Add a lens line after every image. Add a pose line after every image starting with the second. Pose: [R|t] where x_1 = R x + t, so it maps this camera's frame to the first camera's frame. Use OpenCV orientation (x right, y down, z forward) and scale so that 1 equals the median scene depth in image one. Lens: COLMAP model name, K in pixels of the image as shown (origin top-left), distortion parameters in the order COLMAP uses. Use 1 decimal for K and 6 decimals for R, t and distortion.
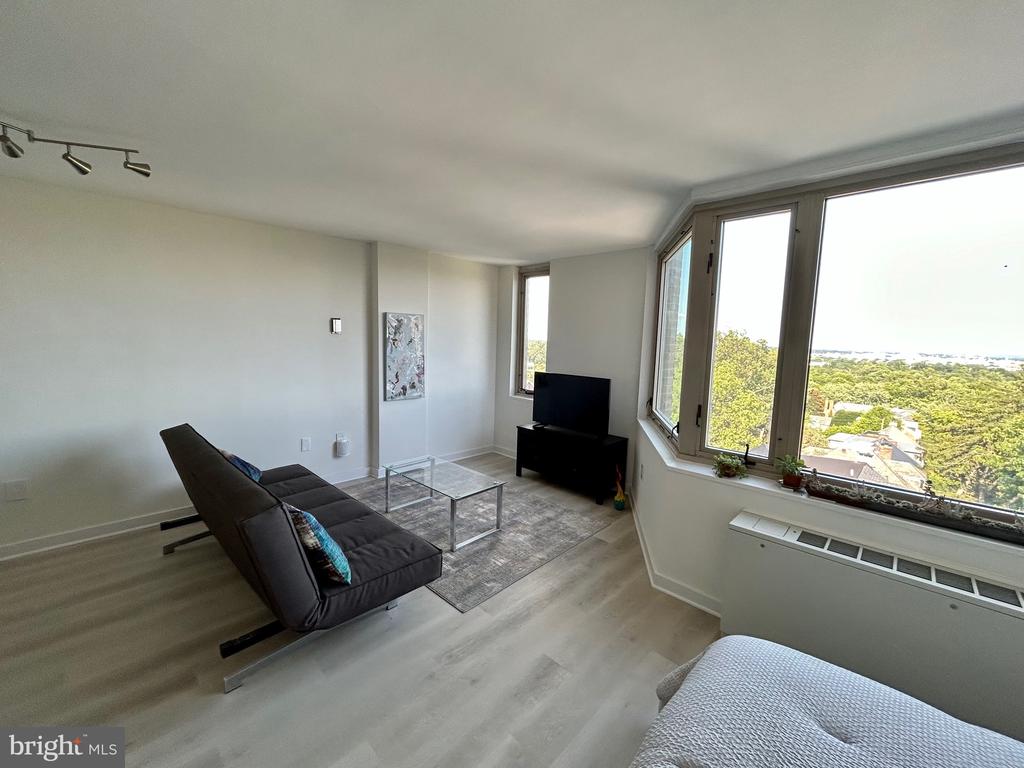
lens RADIAL K [[413.3, 0, 511.0], [0, 413.3, 379.3], [0, 0, 1]] dist [0.004353, 0.001993]
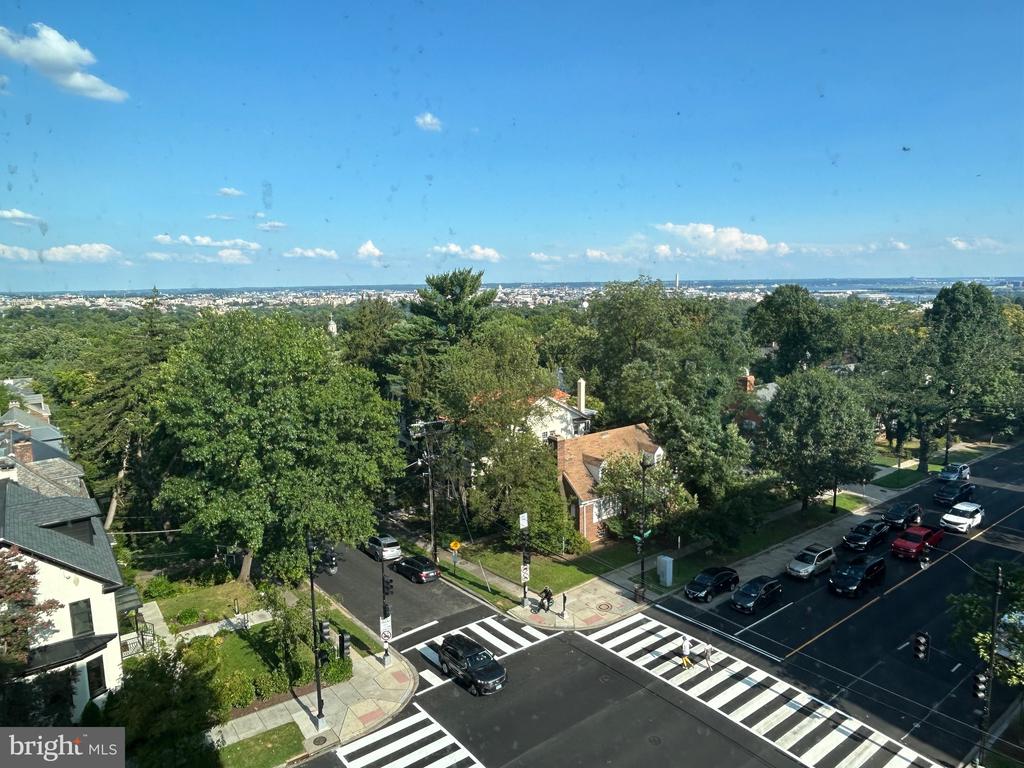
lens RADIAL K [[651.5, 0, 516.8], [0, 651.5, 386.3], [0, 0, 1]] dist [0.023116, -0.002501]
pose [[0.141508, -0.186630, 0.972186, 0.263803], [0.117780, 0.978266, 0.170654, -0.127392], [-0.982906, 0.090356, 0.160414, 0.726045]]
